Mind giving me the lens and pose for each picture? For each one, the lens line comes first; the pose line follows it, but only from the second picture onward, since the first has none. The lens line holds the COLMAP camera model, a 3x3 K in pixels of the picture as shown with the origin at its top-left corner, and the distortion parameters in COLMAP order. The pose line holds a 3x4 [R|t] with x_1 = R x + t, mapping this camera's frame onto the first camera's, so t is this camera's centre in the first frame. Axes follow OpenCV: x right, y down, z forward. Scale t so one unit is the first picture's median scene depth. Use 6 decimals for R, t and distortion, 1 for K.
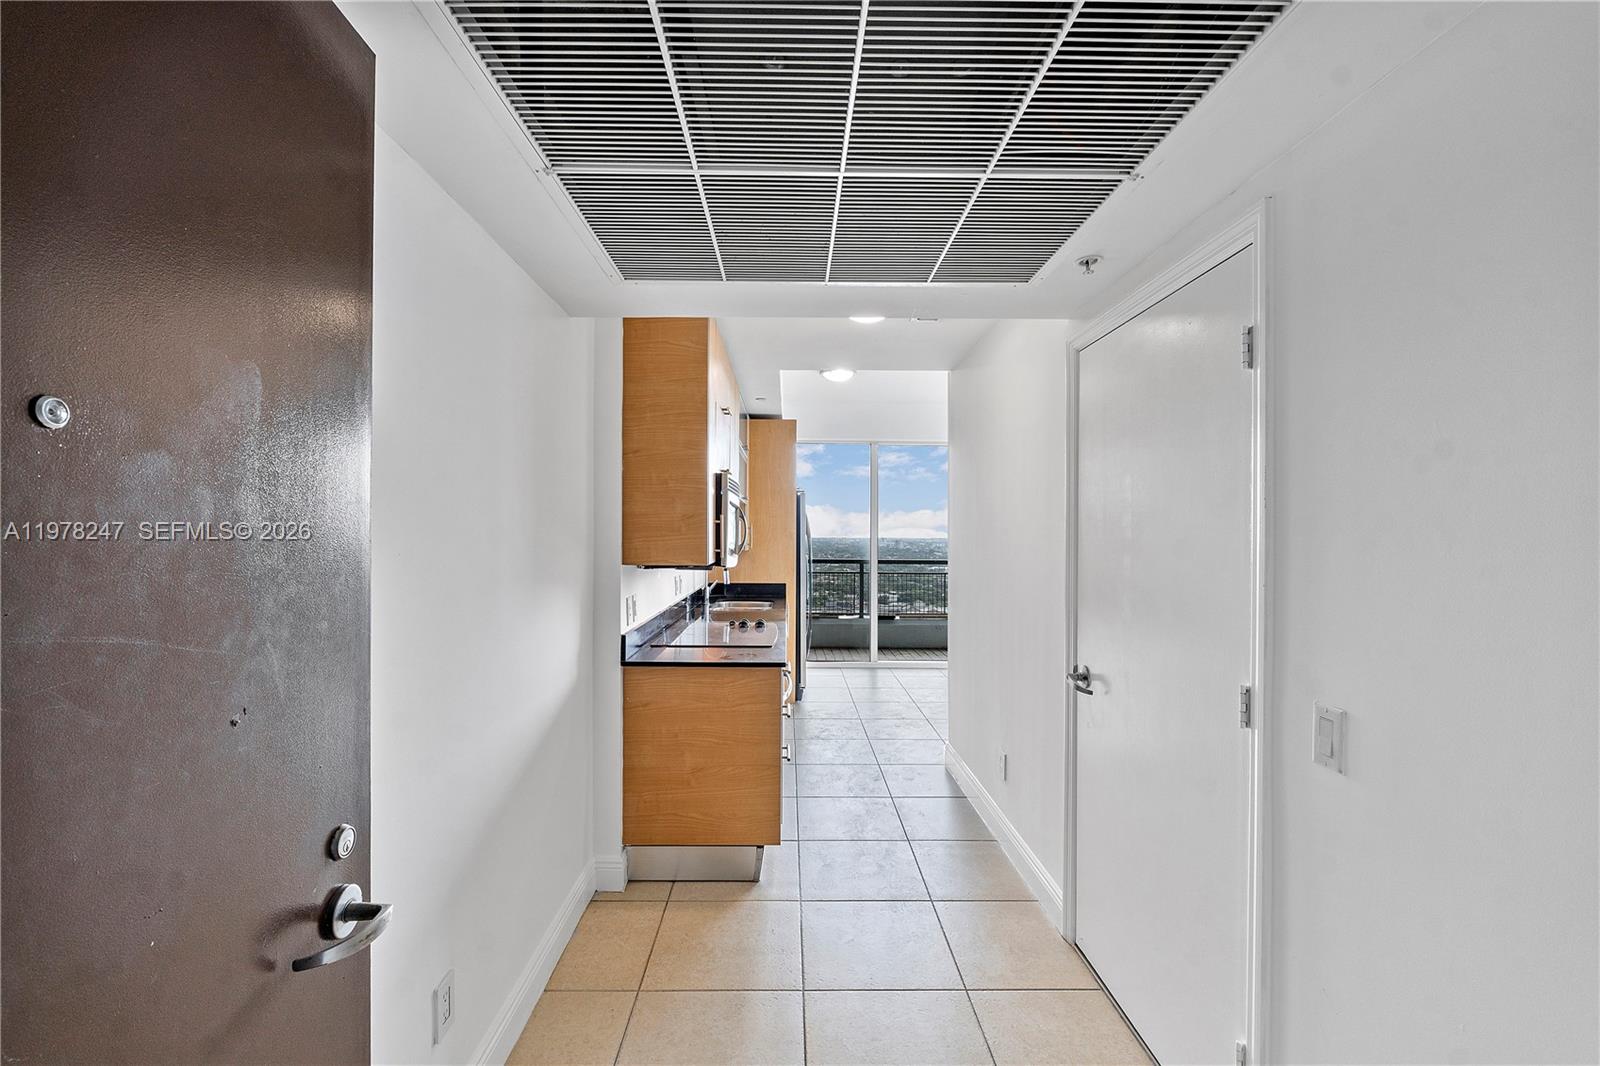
lens RADIAL K [[671.7, 0, 792.5], [0, 671.7, 529.4], [0, 0, 1]] dist [-0.010847, -0.000313]
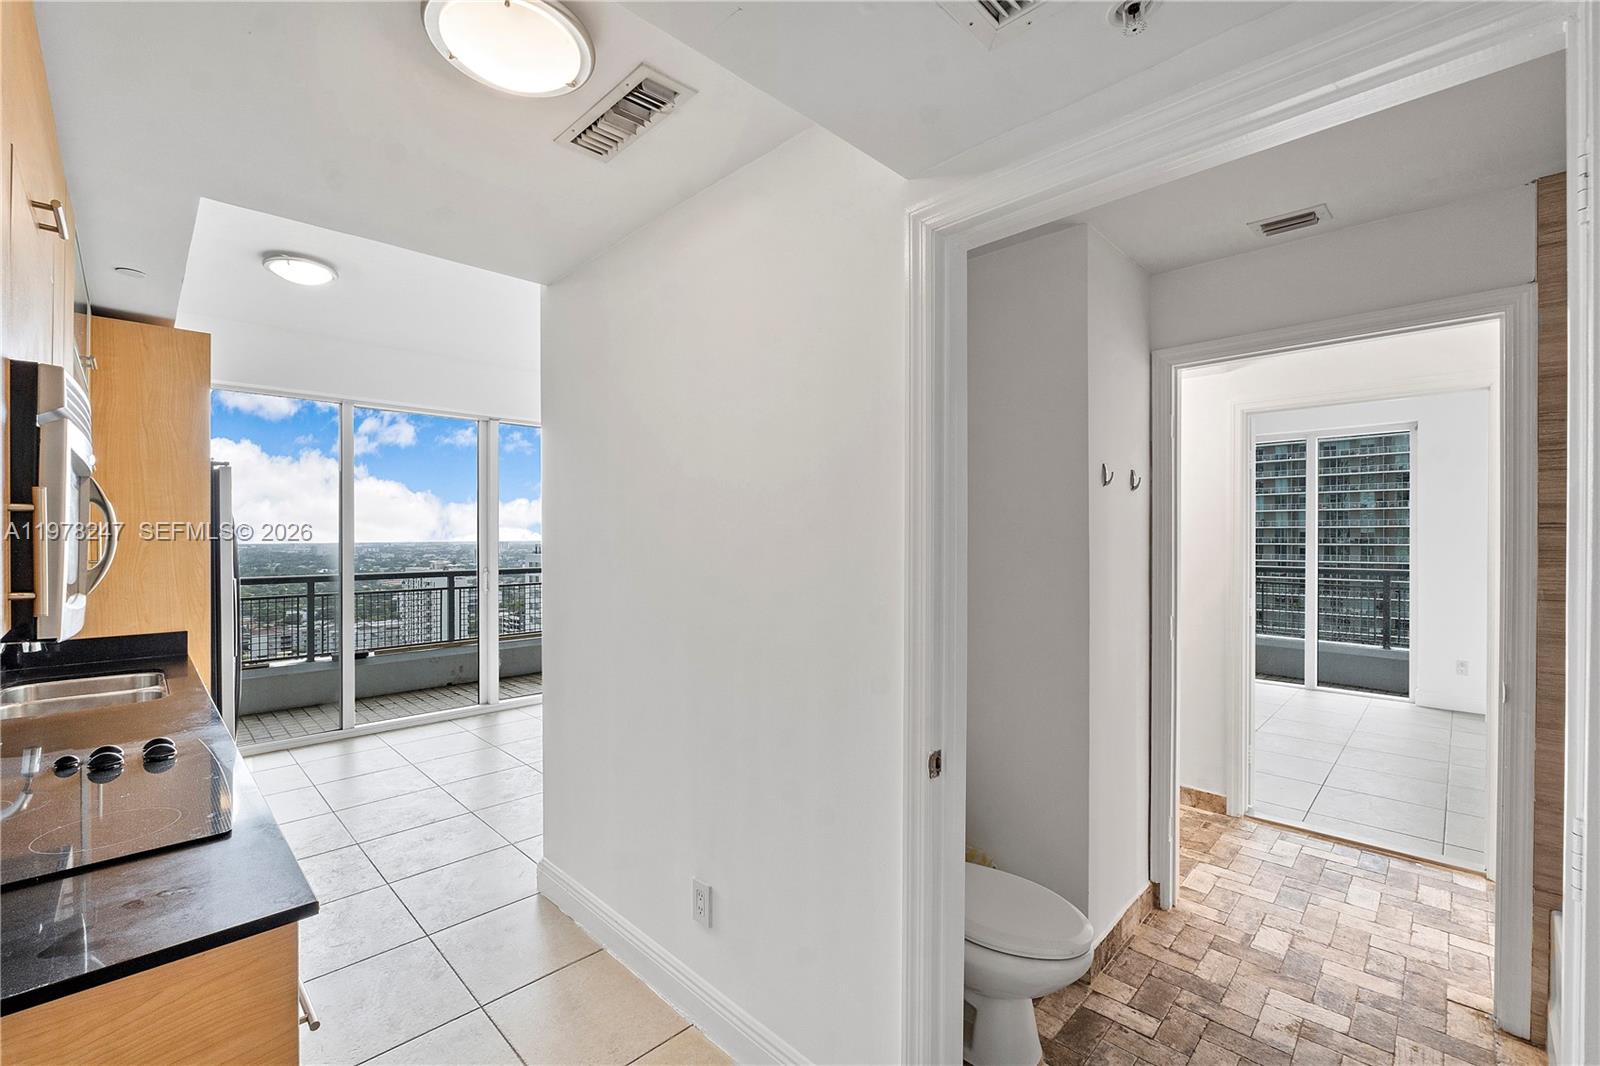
lens RADIAL K [[671.7, 0, 792.5], [0, 671.7, 529.4], [0, 0, 1]] dist [-0.010847, -0.000313]
pose [[0.712663, -0.002854, 0.701501, -0.042349], [0.004367, 0.999990, -0.000368, 0.000647], [-0.701493, 0.003326, 0.712669, 0.308502]]
